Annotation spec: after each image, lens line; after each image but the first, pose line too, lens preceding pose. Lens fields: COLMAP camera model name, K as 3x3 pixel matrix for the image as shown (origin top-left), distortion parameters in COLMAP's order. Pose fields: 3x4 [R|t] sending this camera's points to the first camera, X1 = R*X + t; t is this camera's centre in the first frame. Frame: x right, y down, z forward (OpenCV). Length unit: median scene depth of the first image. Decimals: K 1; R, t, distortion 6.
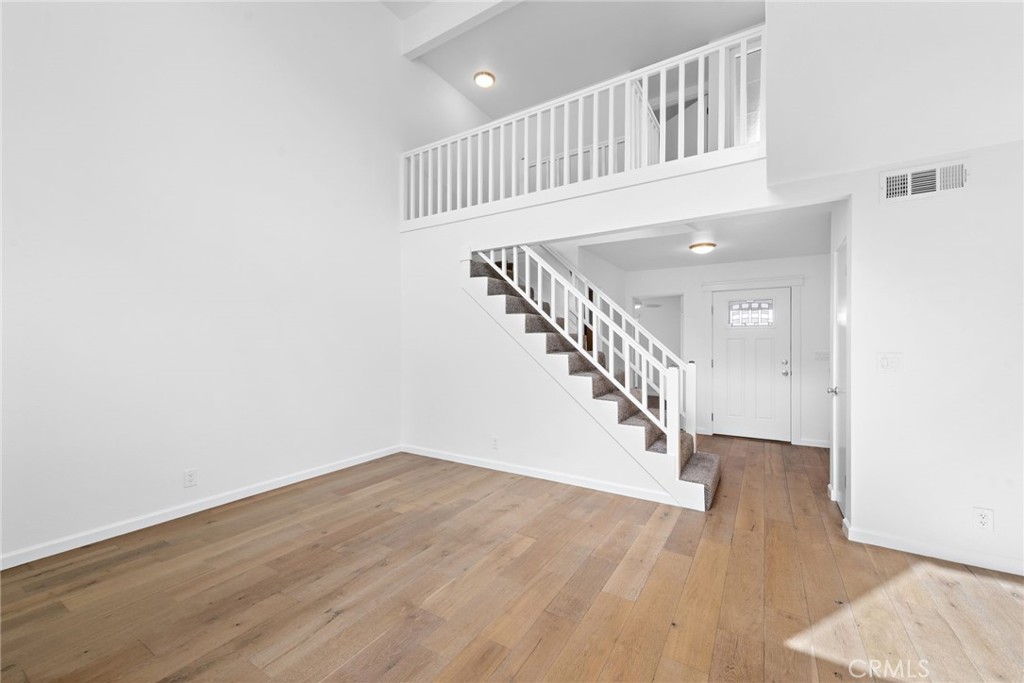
lens RADIAL K [[399.6, 0, 509.8], [0, 399.6, 344.7], [0, 0, 1]] dist [0.009102, -0.001343]
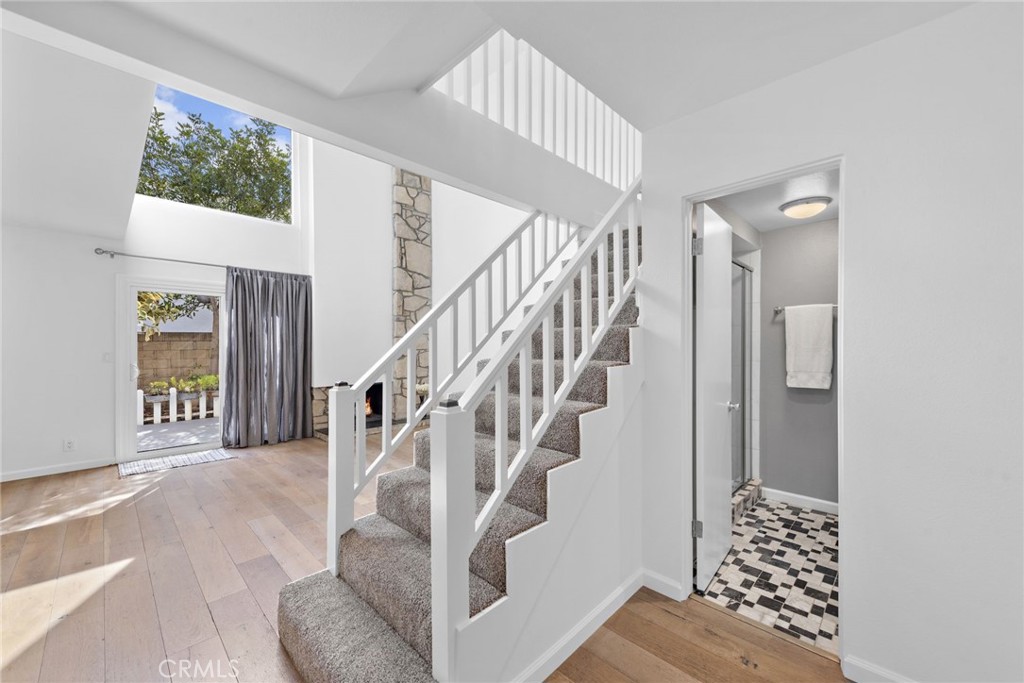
lens RADIAL K [[399.6, 0, 514.6], [0, 399.6, 346.1], [0, 0, 1]] dist [0.009102, -0.001343]
pose [[-0.205986, 0.011080, -0.978492, 1.292198], [0.005551, 0.999933, 0.010154, -0.006797], [0.978539, -0.003339, -0.206033, 1.900581]]
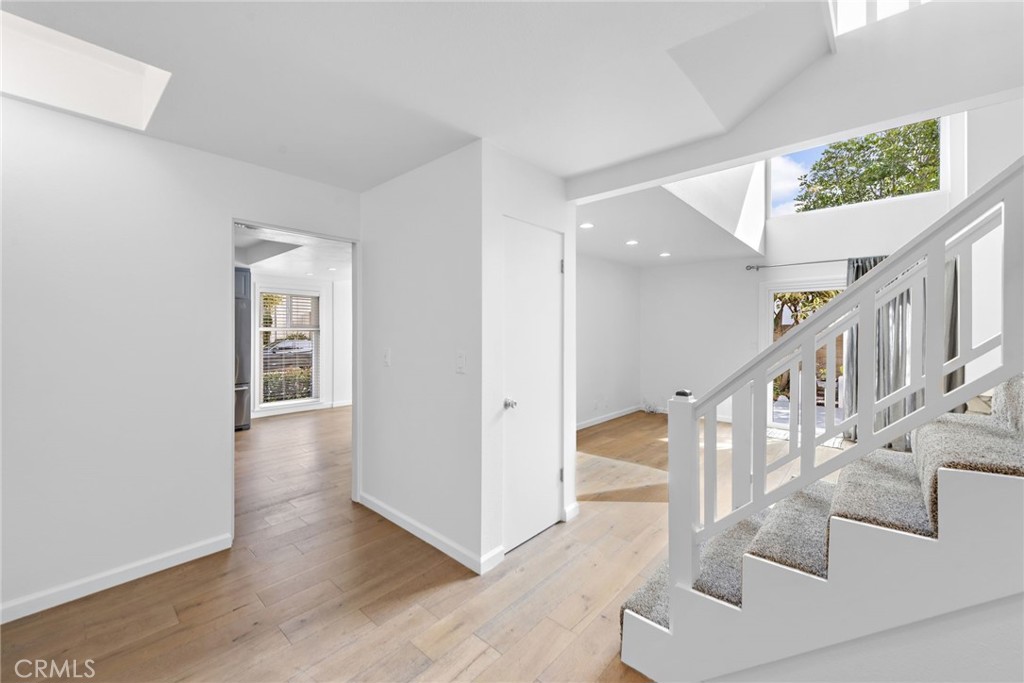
lens RADIAL K [[399.6, 0, 516.0], [0, 399.6, 332.6], [0, 0, 1]] dist [0.009102, -0.001343]
pose [[-0.986797, -0.001100, 0.161957, 0.924148], [-0.001335, 0.999998, -0.001340, -0.018019], [-0.161956, -0.001539, -0.986797, 2.376464]]
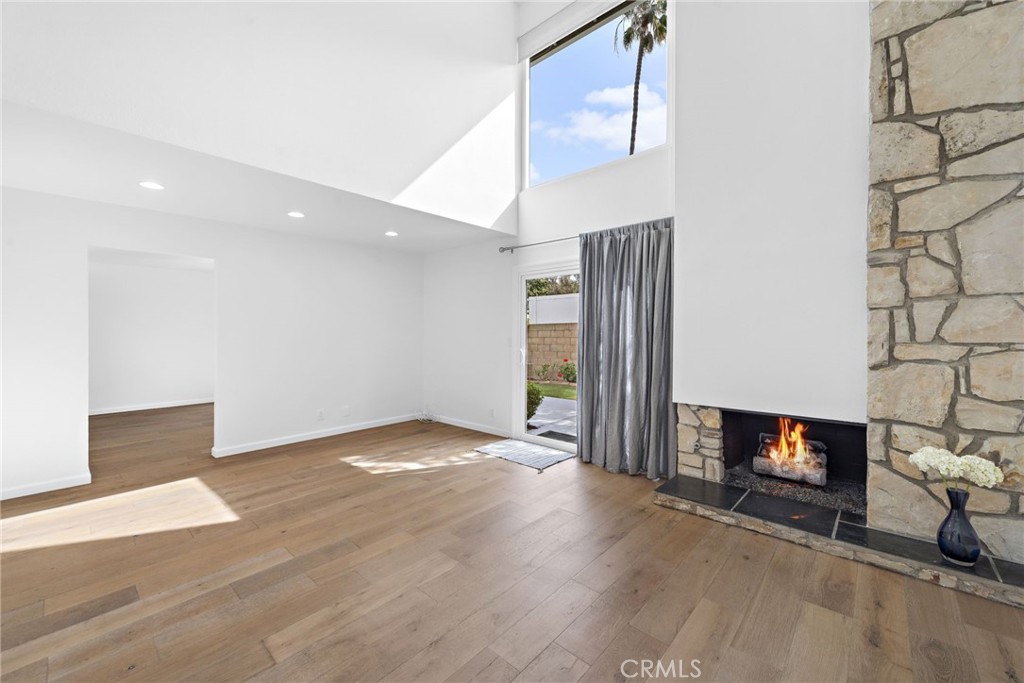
lens RADIAL K [[399.6, 0, 511.0], [0, 399.6, 331.5], [0, 0, 1]] dist [0.009102, -0.001343]
pose [[-0.985477, 0.006082, 0.169701, -0.469383], [0.005252, 0.999972, -0.005334, 0.012145], [-0.169729, -0.004366, -0.985481, 1.734479]]
